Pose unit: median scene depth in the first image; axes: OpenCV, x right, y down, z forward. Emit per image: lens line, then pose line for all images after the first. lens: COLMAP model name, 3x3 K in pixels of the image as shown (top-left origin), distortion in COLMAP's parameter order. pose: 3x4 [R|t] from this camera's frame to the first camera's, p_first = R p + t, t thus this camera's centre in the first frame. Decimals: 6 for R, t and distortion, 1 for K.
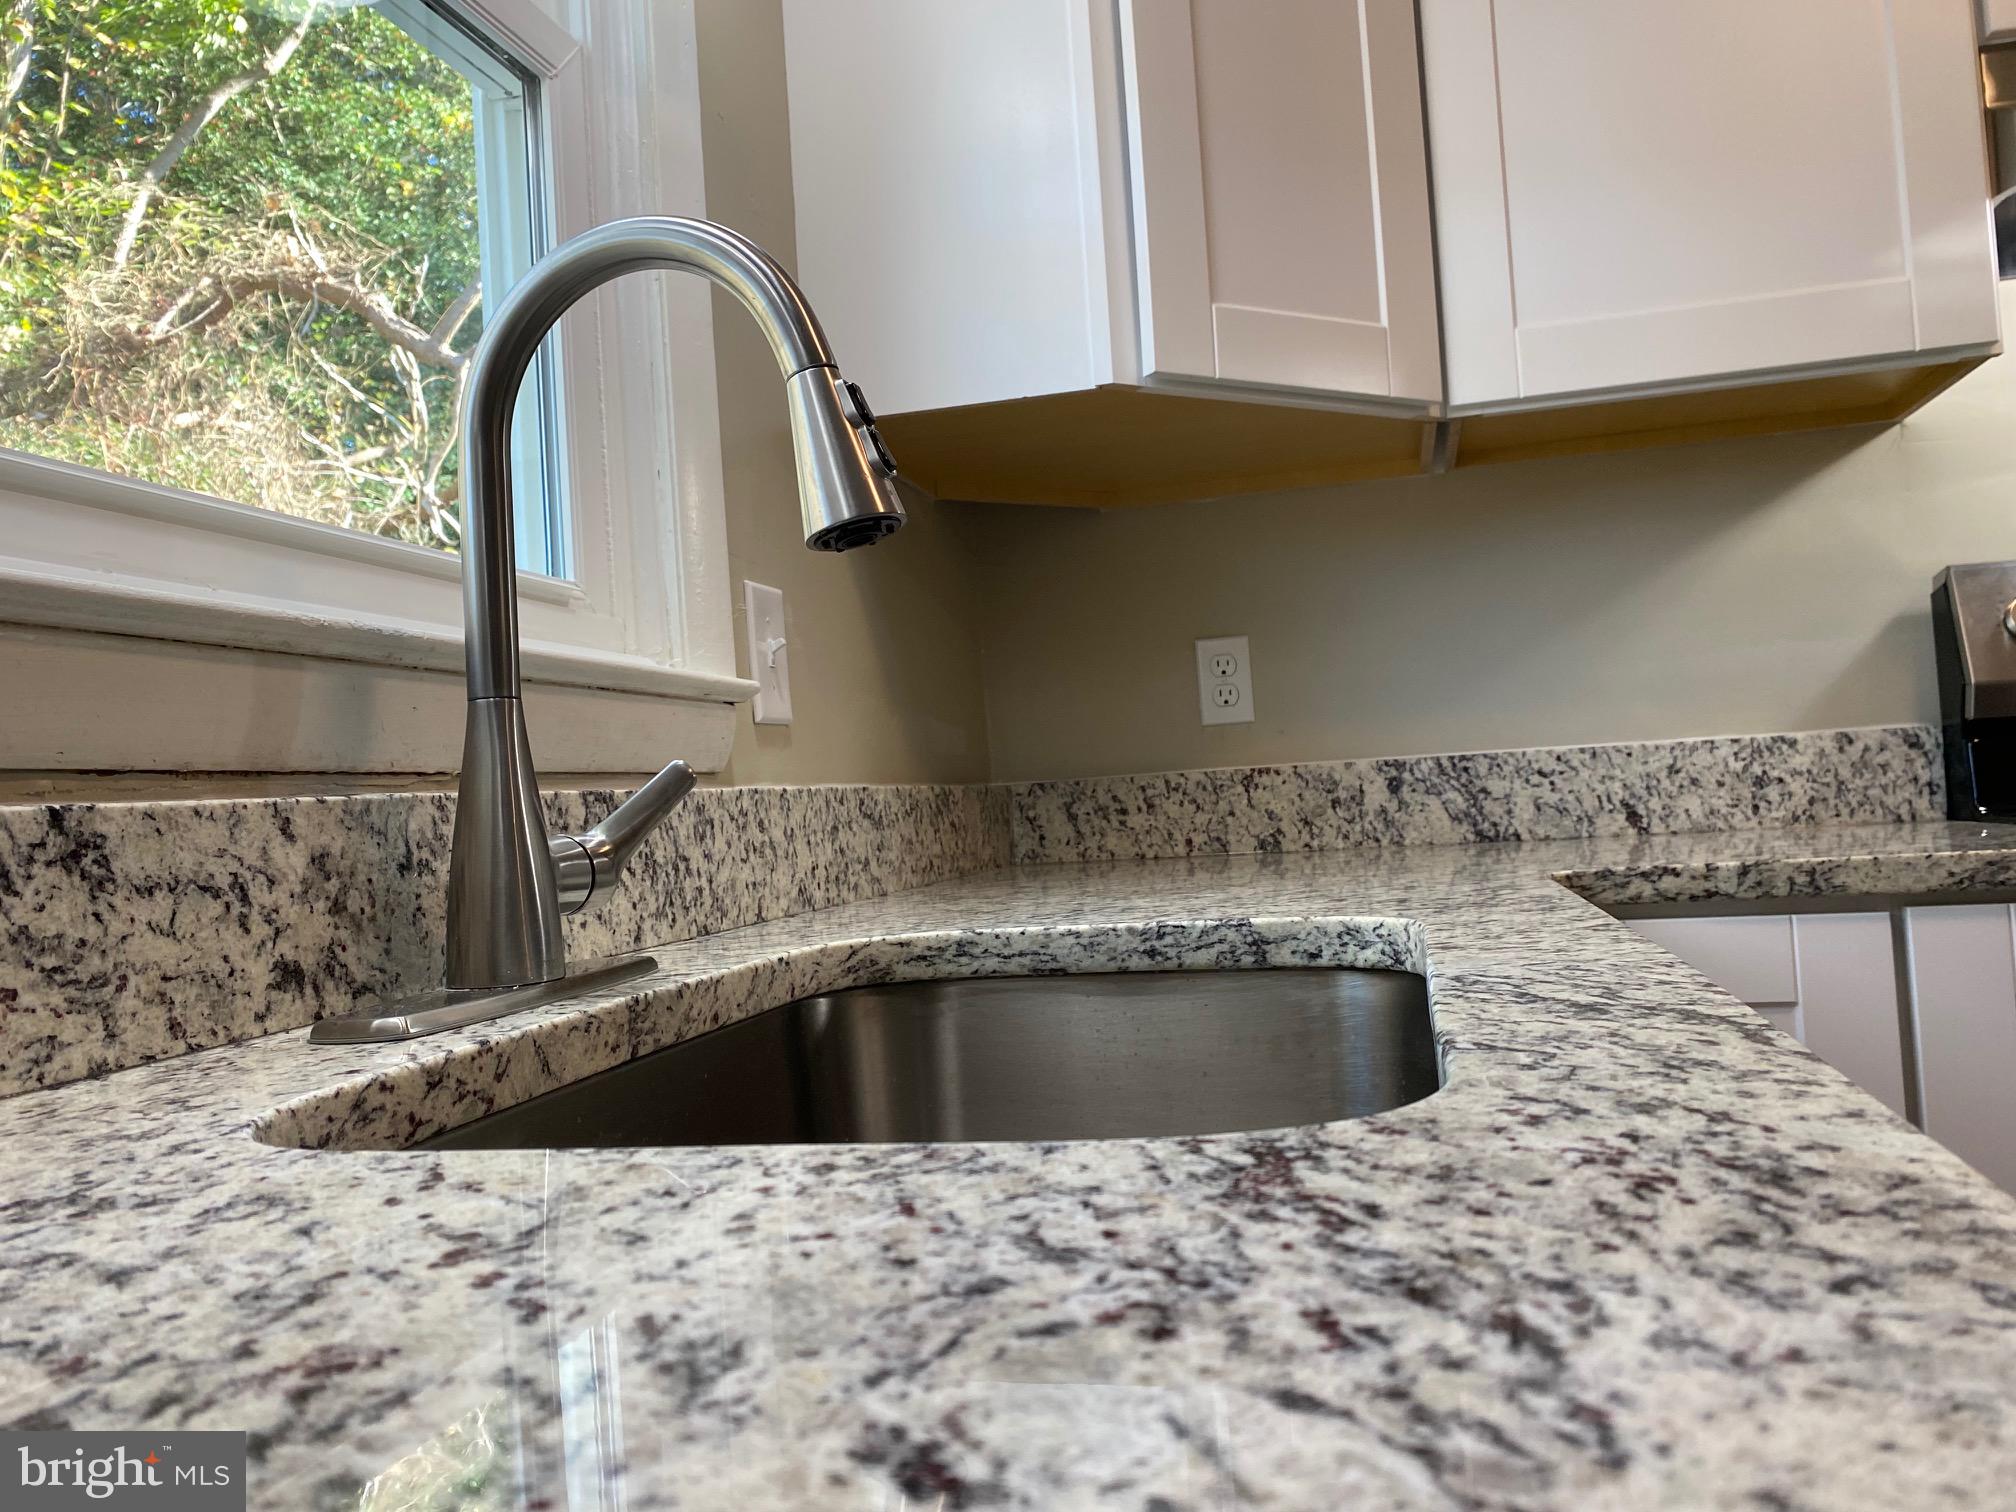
lens RADIAL K [[1541.8, 0, 1023.7], [0, 1541.8, 757.4], [0, 0, 1]] dist [0.053711, -0.041625]
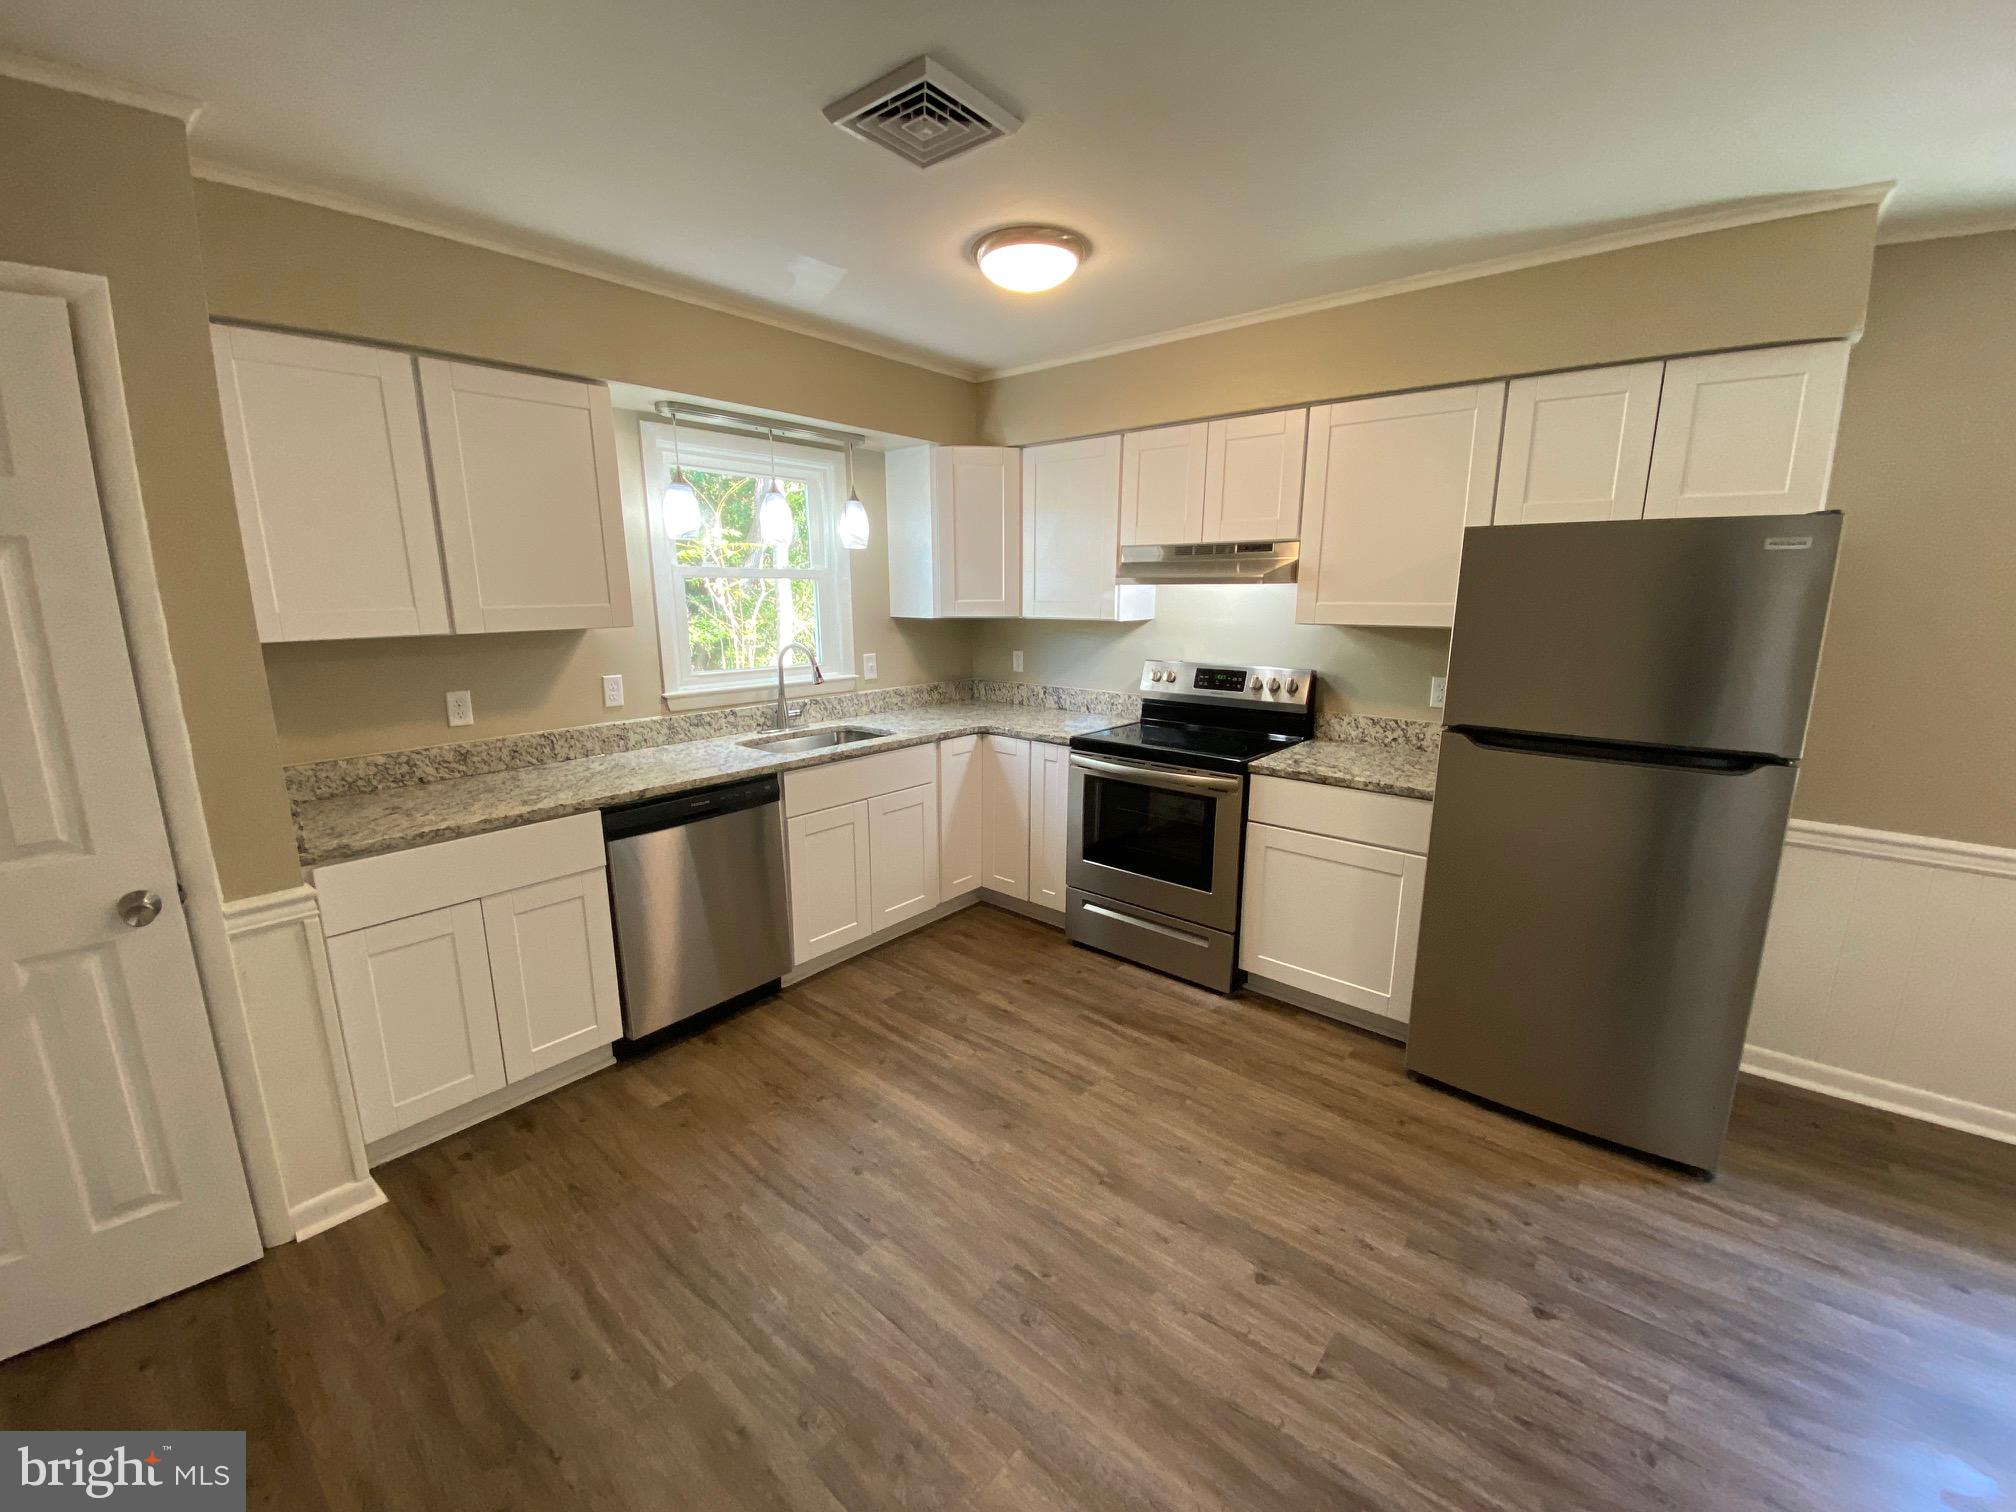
lens RADIAL K [[817.3, 0, 1026.9], [0, 817.3, 754.8], [0, 0, 1]] dist [0.005078, -0.011651]
pose [[0.902229, 0.150494, -0.404147, 2.112449], [-0.048836, 0.966761, 0.250975, -0.703789], [0.428484, -0.206699, 0.879589, -1.877241]]
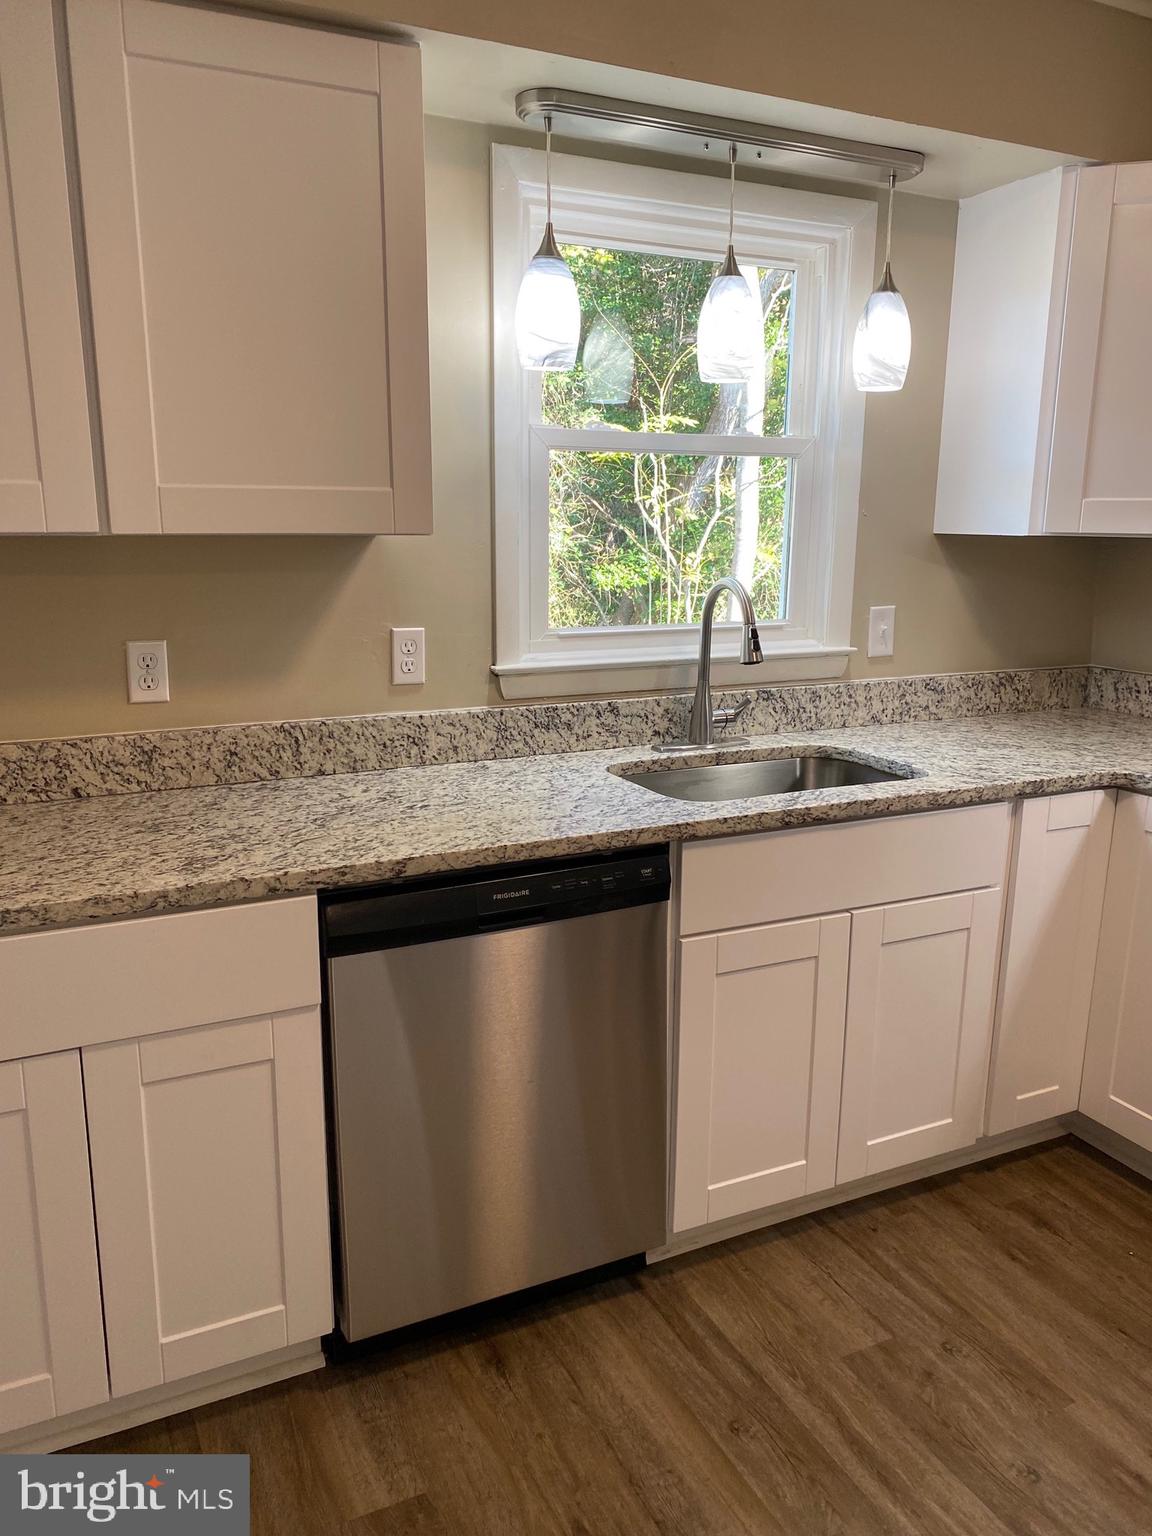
lens RADIAL K [[1174.7, 0, 574.1], [0, 1174.7, 777.4], [0, 0, 1]] dist [0.053711, -0.041625]
pose [[0.639772, 0.235651, -0.731547, 1.497446], [-0.029091, 0.958578, 0.283342, -0.546774], [0.768014, -0.159993, 0.620127, -1.084257]]
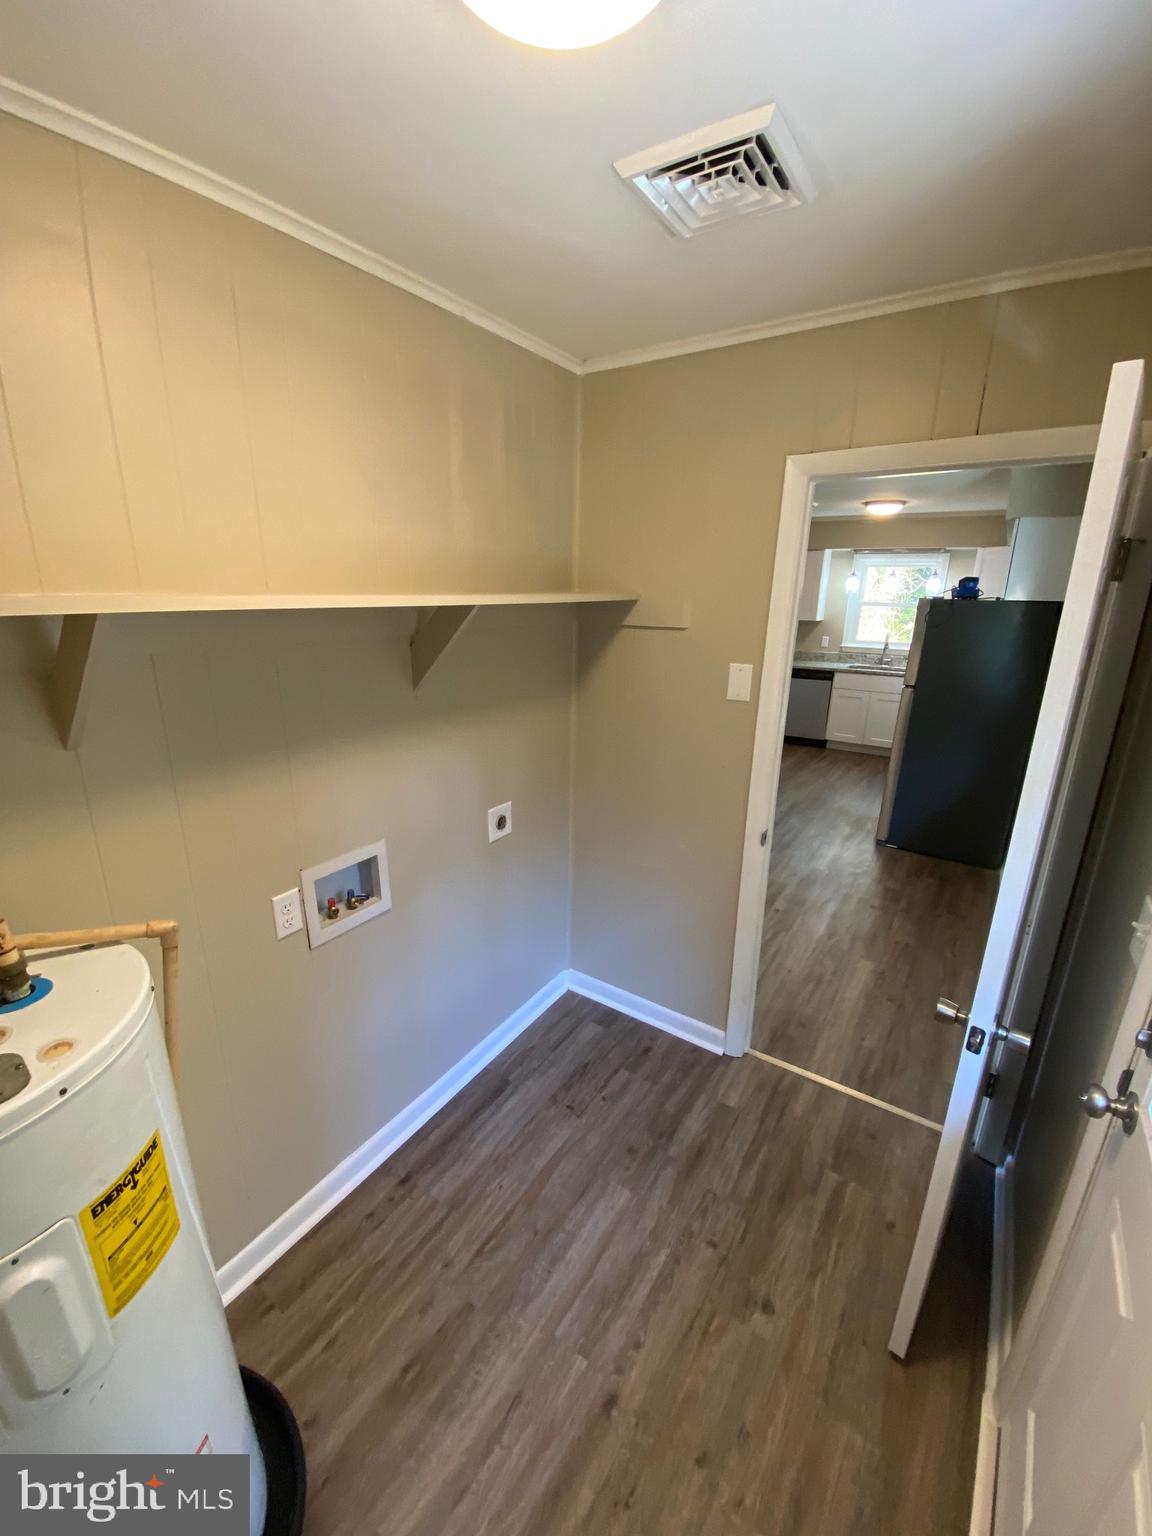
lens RADIAL K [[622.7, 0, 578.1], [0, 622.7, 772.0], [0, 0, 1]] dist [0.005078, -0.011651]
pose [[-0.325282, 0.334776, -0.884374, 7.530323], [0.038476, 0.939146, 0.341358, -1.288313], [0.944834, 0.077010, -0.318368, -0.119509]]
